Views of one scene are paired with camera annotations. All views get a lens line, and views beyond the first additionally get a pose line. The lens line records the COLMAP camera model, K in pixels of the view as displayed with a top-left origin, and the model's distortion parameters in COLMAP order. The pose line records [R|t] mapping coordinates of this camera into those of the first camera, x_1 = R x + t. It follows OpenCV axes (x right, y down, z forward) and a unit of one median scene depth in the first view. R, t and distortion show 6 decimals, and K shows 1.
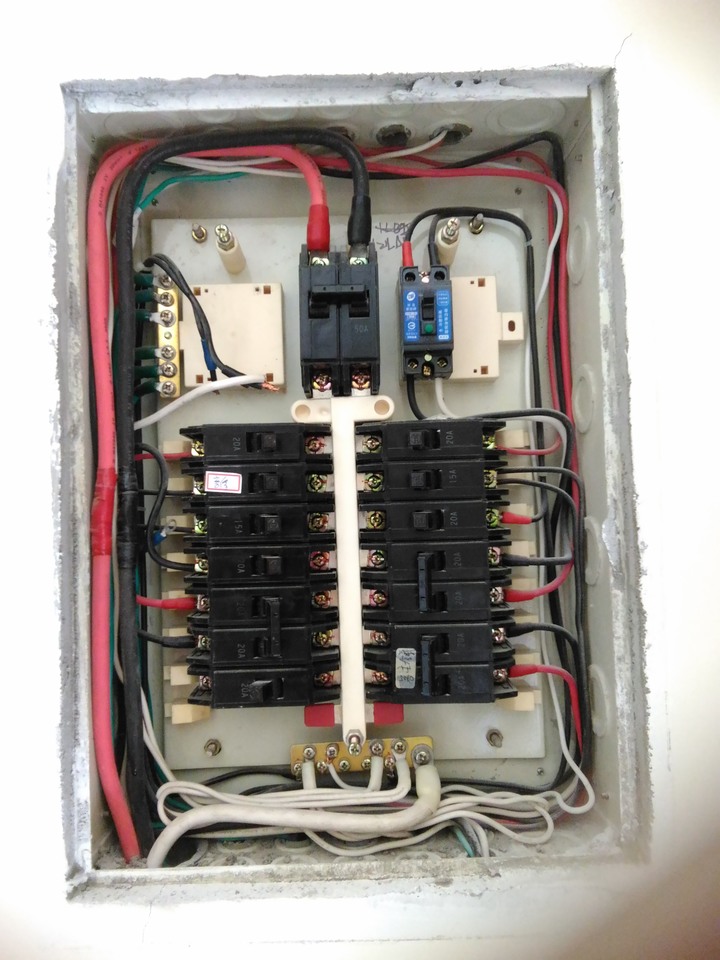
lens RADIAL K [[797.2, 0, 360.0], [0, 797.2, 480.0], [0, 0, 1]] dist [0.118923, -0.216136]
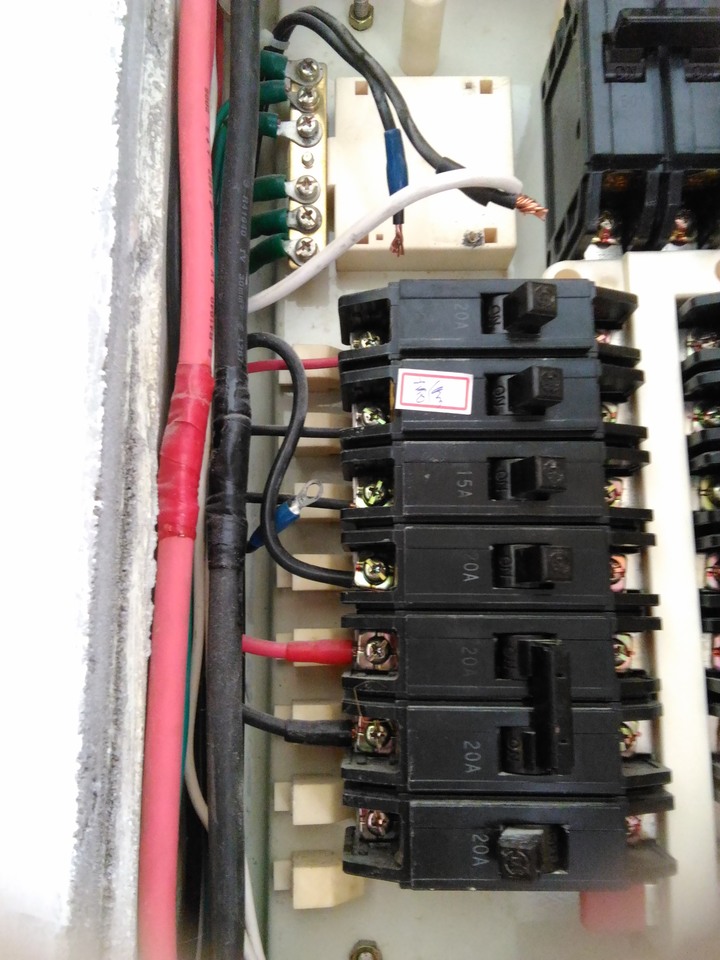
lens RADIAL K [[797.2, 0, 360.0], [0, 797.2, 480.0], [0, 0, 1]] dist [0.118923, -0.216136]
pose [[0.999410, 0.024657, -0.023914, -0.192389], [-0.027533, 0.991324, -0.128524, 0.112542], [0.020538, 0.129107, 0.991418, 0.501423]]
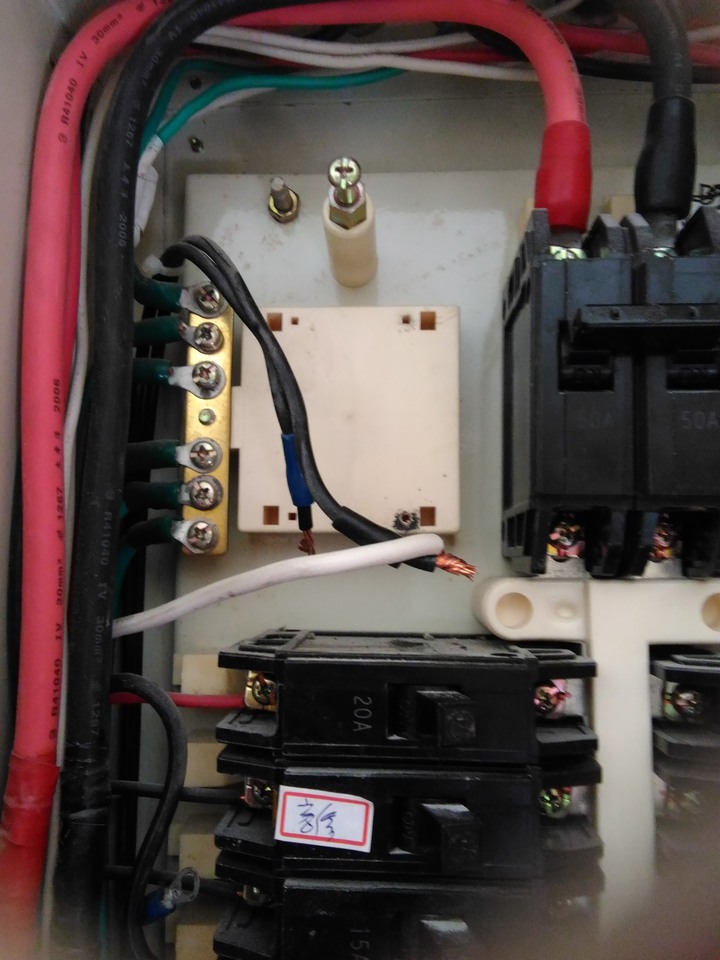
lens RADIAL K [[783.2, 0, 357.3], [0, 783.2, 484.3], [0, 0, 1]] dist [0.104584, -0.199011]
pose [[0.997166, 0.033134, -0.067545, -0.128696], [-0.036449, 0.998161, -0.048446, -0.128976], [0.065815, 0.050771, 0.996539, 0.591813]]
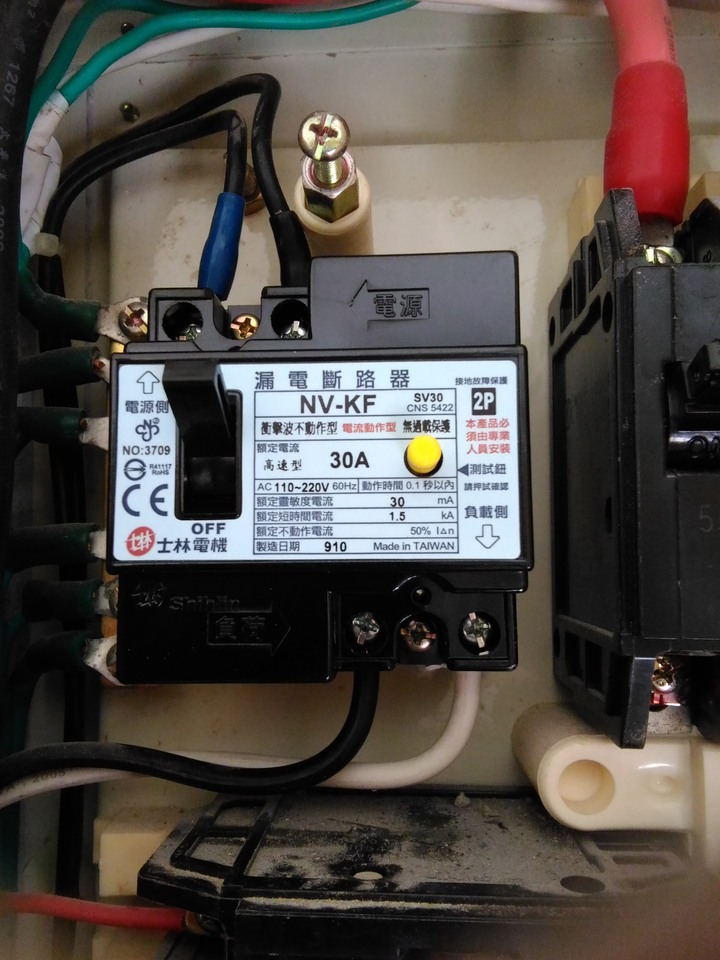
lens RADIAL K [[797.2, 0, 360.0], [0, 797.2, 480.0], [0, 0, 1]] dist [0.118923, -0.216136]
pose [[0.998057, 0.020195, -0.058940, -0.137178], [-0.023368, 0.998287, -0.053646, -0.175970], [0.057755, 0.054919, 0.996819, 0.718402]]
